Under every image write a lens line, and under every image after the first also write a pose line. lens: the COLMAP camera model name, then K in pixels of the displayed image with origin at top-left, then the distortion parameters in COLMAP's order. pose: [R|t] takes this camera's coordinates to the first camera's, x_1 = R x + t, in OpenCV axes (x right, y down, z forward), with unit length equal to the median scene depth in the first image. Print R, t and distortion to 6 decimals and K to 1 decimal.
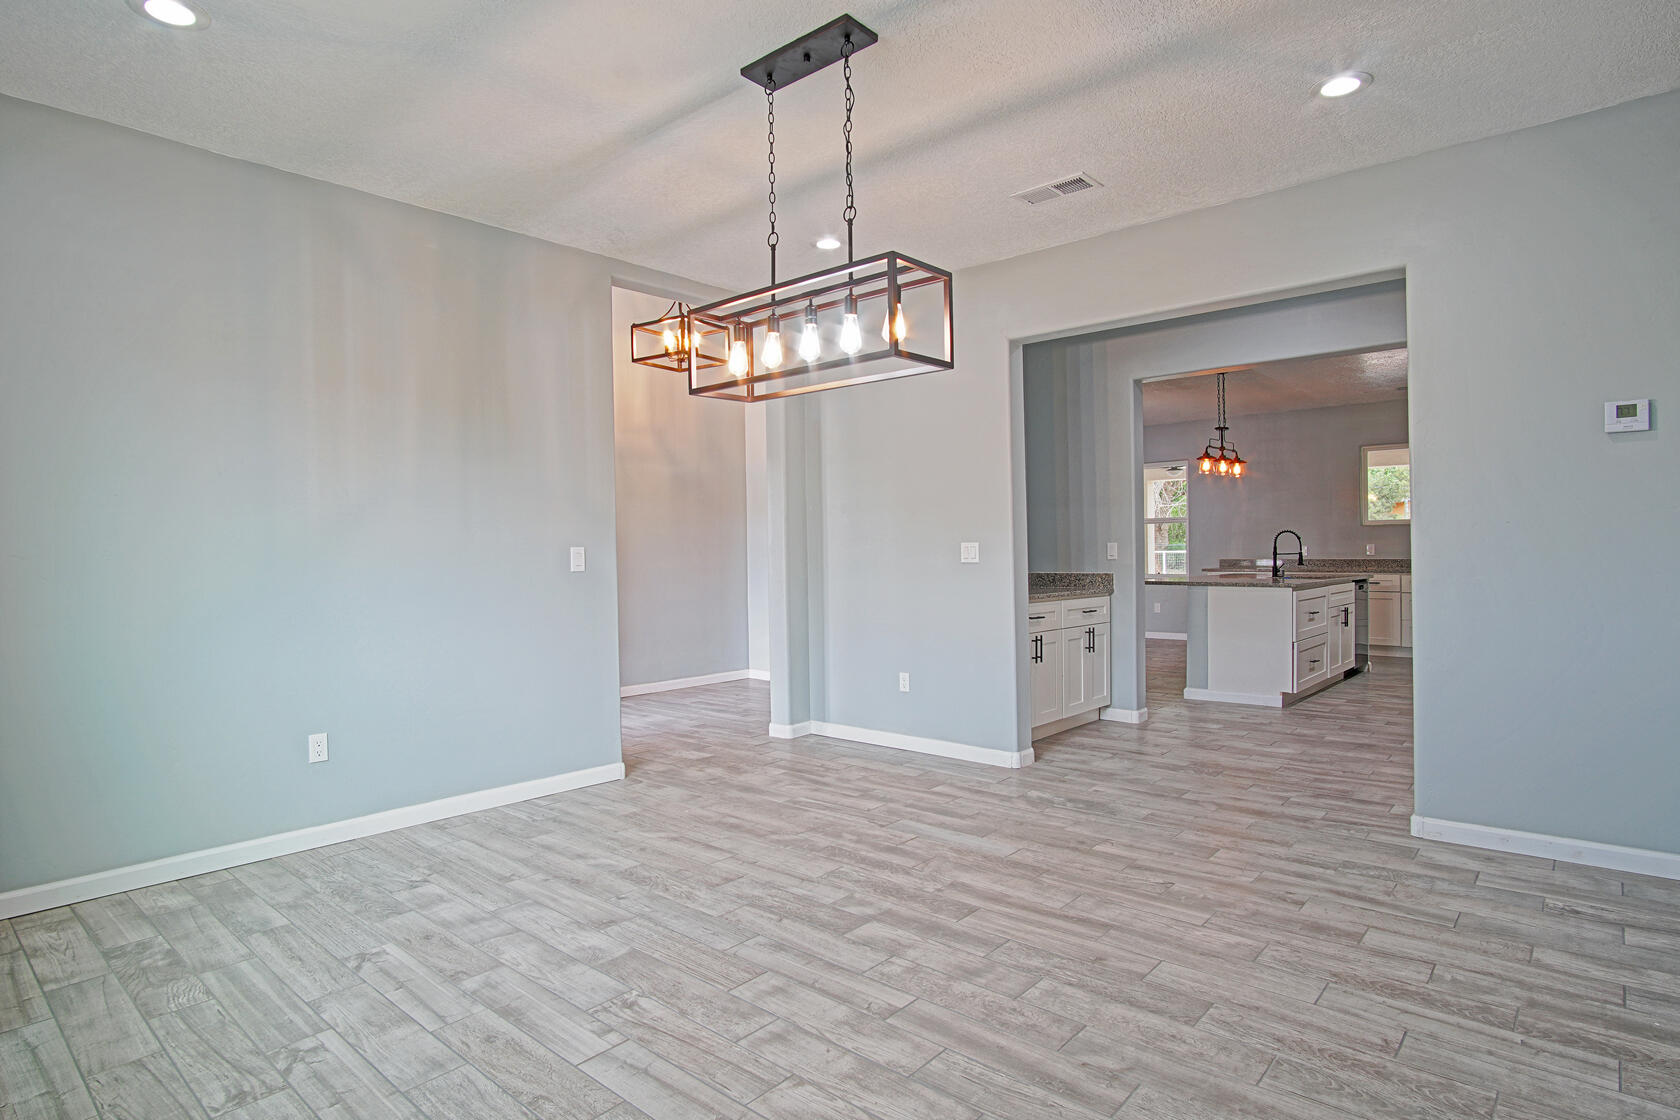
lens RADIAL K [[894.8, 0, 834.5], [0, 894.8, 560.9], [0, 0, 1]] dist [-0.032754, 0.008995]
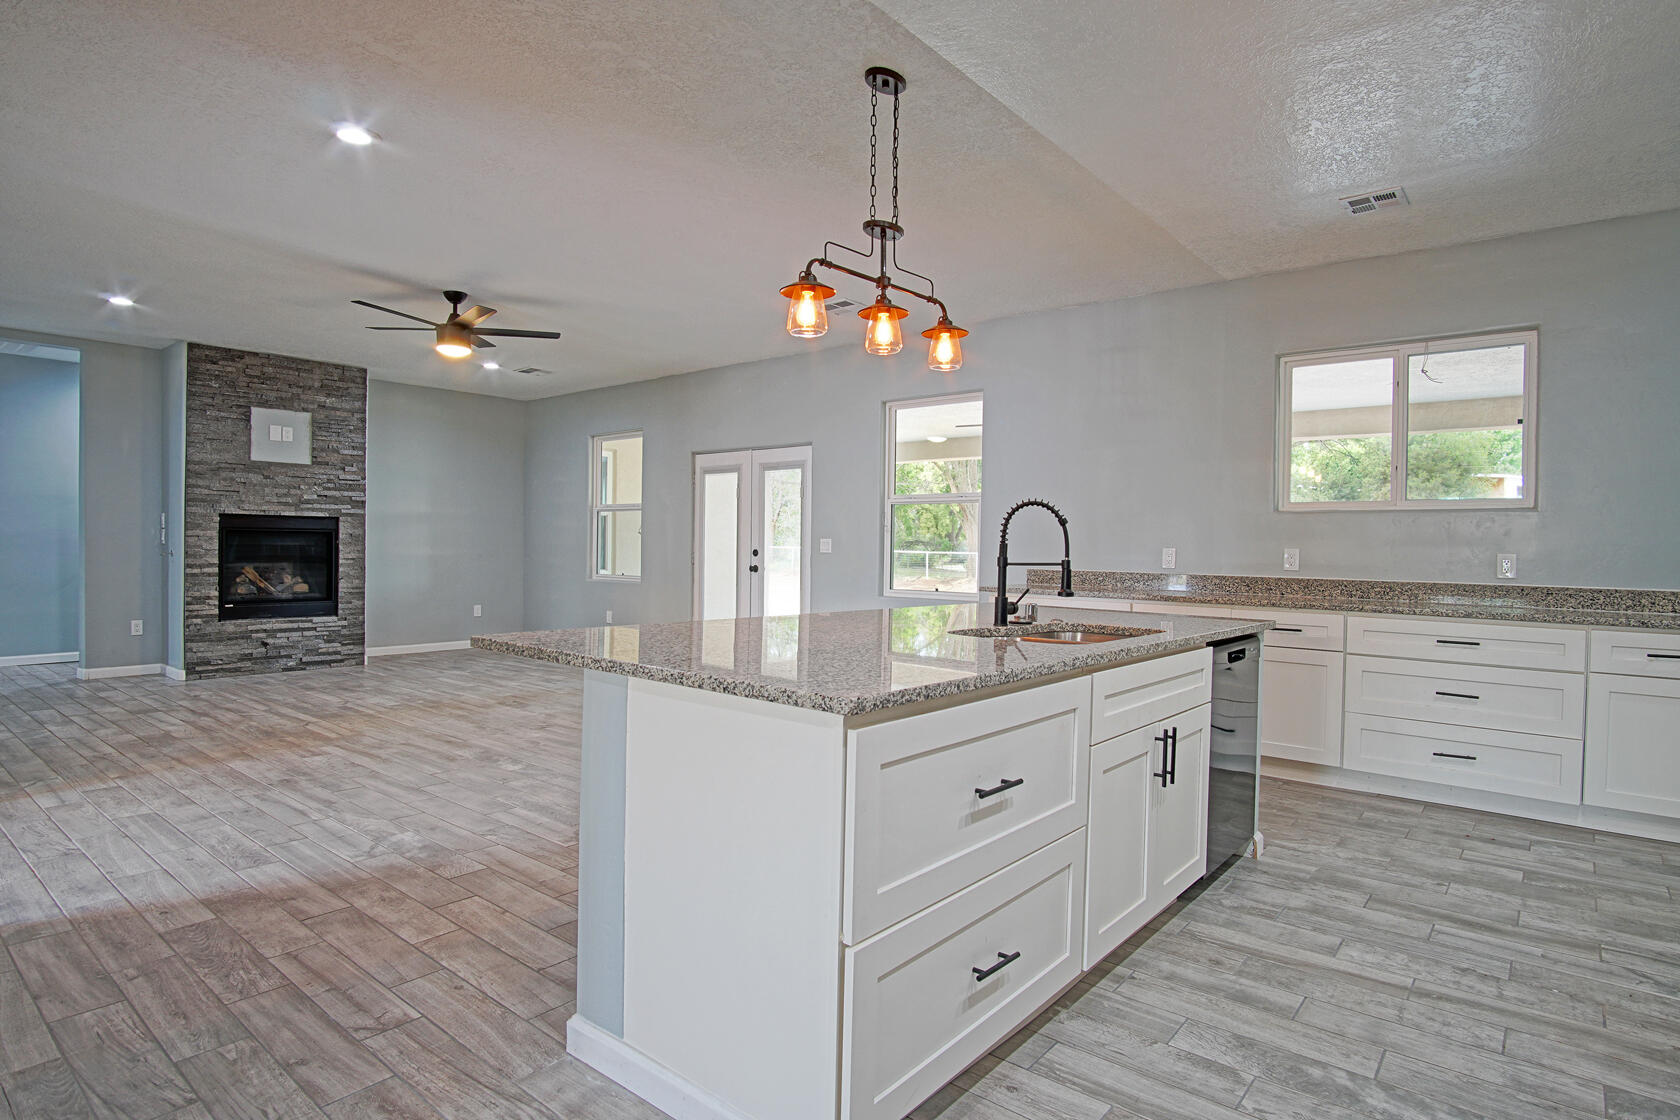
lens RADIAL K [[894.8, 0, 834.9], [0, 894.8, 557.2], [0, 0, 1]] dist [-0.032754, 0.008995]
pose [[0.999100, 0.029761, 0.030233, 0.980130], [-0.029802, 0.999555, 0.000894, -0.020335], [-0.030193, -0.001795, 0.999542, 1.488666]]
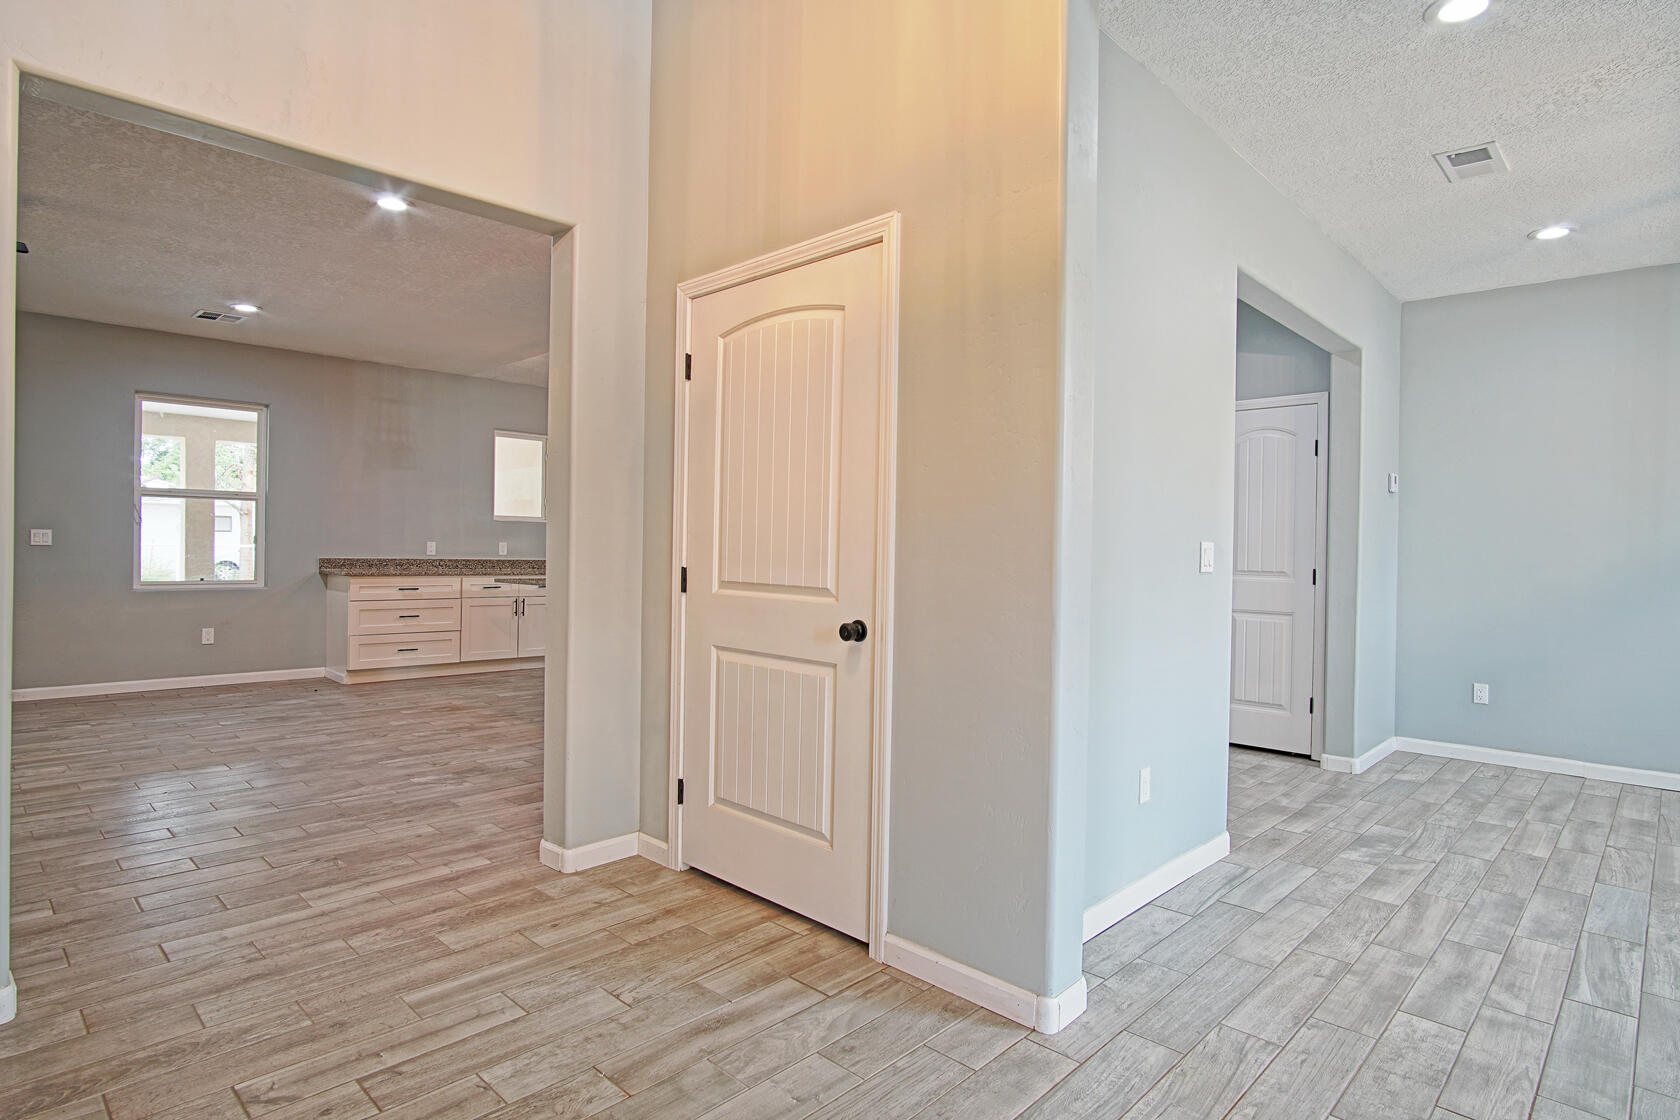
lens RADIAL K [[894.8, 0, 843.0], [0, 894.8, 554.8], [0, 0, 1]] dist [-0.032754, 0.008995]
pose [[0.040717, 0.010850, 0.999112, -0.782156], [-0.008147, 0.999911, -0.010526, -0.001522], [-0.999137, -0.007711, 0.040802, 1.868739]]
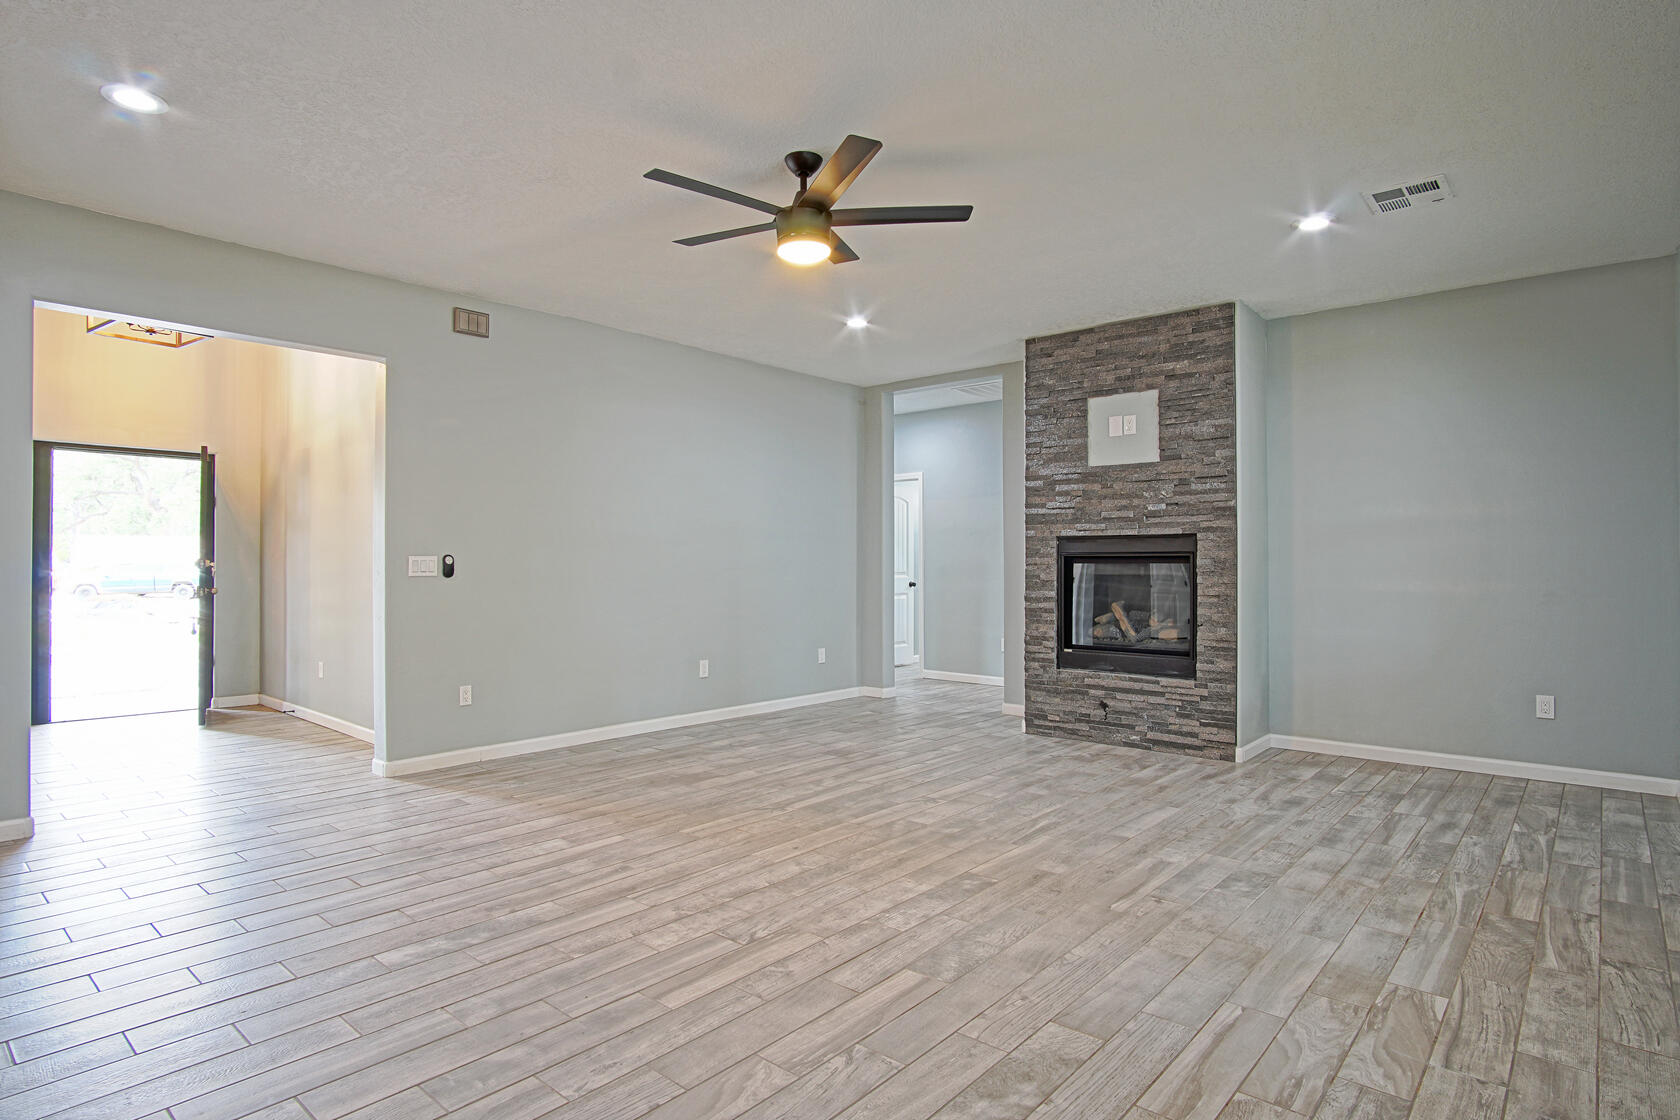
lens RADIAL K [[894.8, 0, 836.3], [0, 894.8, 557.3], [0, 0, 1]] dist [-0.032754, 0.008995]
pose [[0.006742, 0.010710, -0.999920, 1.330019], [-0.012542, 0.999865, 0.010625, -0.052528], [0.999899, 0.012469, 0.006876, 3.268309]]
